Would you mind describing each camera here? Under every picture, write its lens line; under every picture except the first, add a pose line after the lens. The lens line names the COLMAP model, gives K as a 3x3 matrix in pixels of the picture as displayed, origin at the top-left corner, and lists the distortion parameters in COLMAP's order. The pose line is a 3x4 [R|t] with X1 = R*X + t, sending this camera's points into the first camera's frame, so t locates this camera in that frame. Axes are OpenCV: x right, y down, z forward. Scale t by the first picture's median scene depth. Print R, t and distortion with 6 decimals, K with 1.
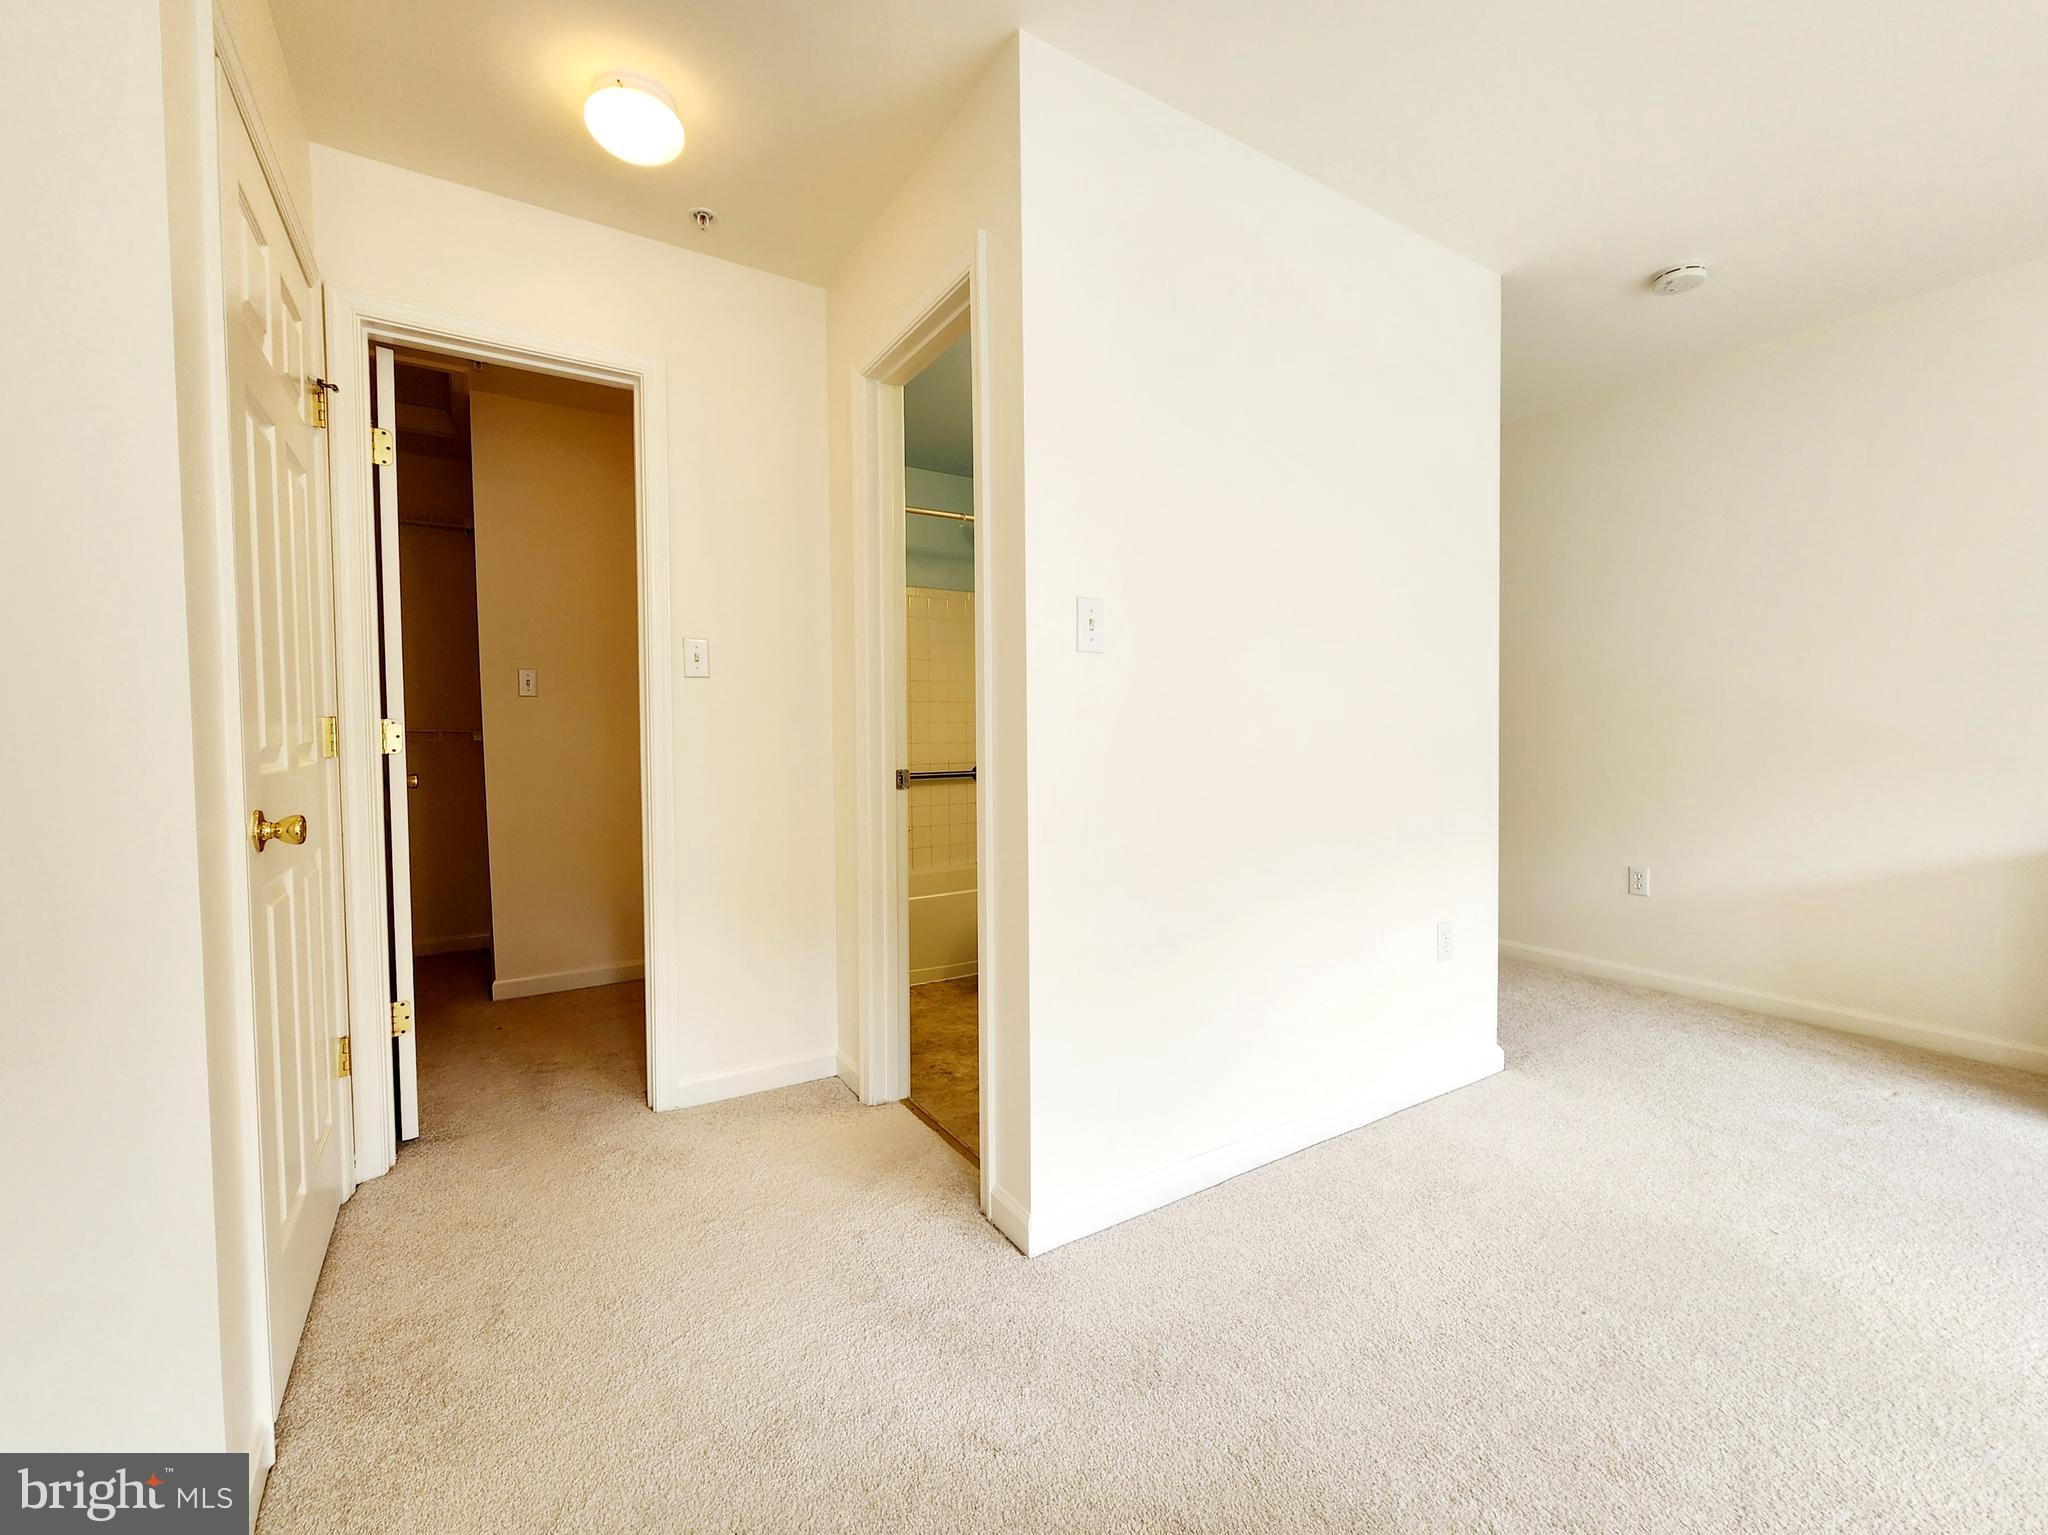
lens RADIAL K [[846.8, 0, 1015.9], [0, 846.8, 760.8], [0, 0, 1]] dist [-0.001914, -0.000292]
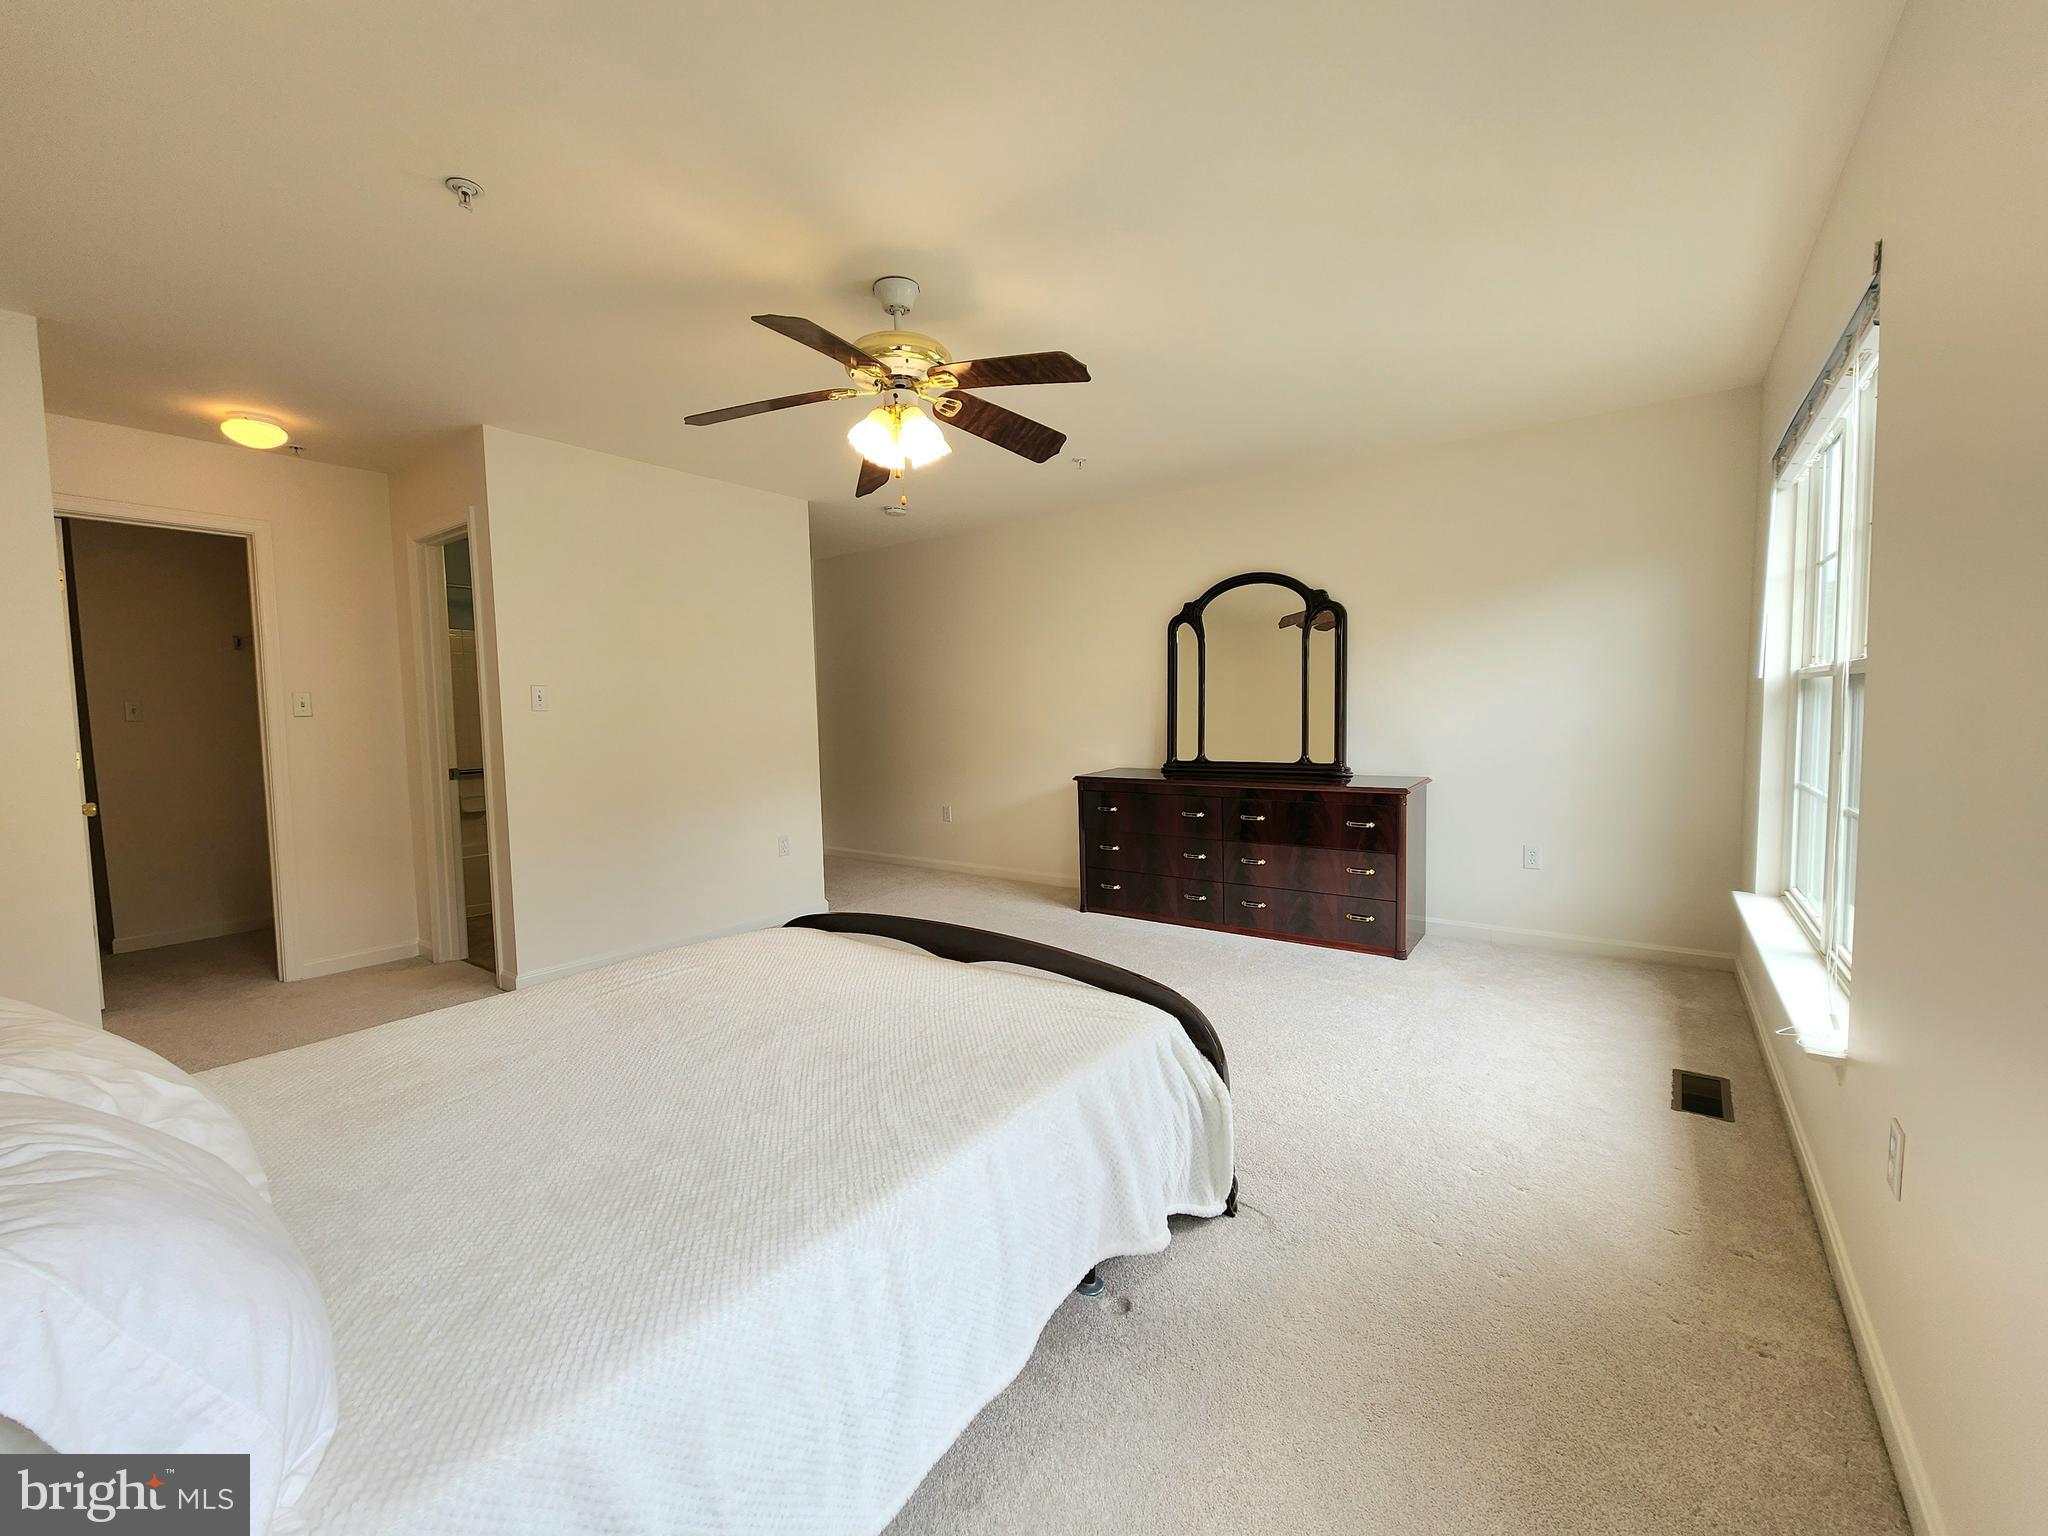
lens RADIAL K [[846.8, 0, 1015.9], [0, 846.8, 761.3], [0, 0, 1]] dist [-0.001914, -0.000292]
pose [[0.932386, -0.035101, 0.359755, 0.316232], [0.027357, 0.999272, 0.026596, -0.018347], [-0.360426, -0.014956, 0.932668, -1.023517]]
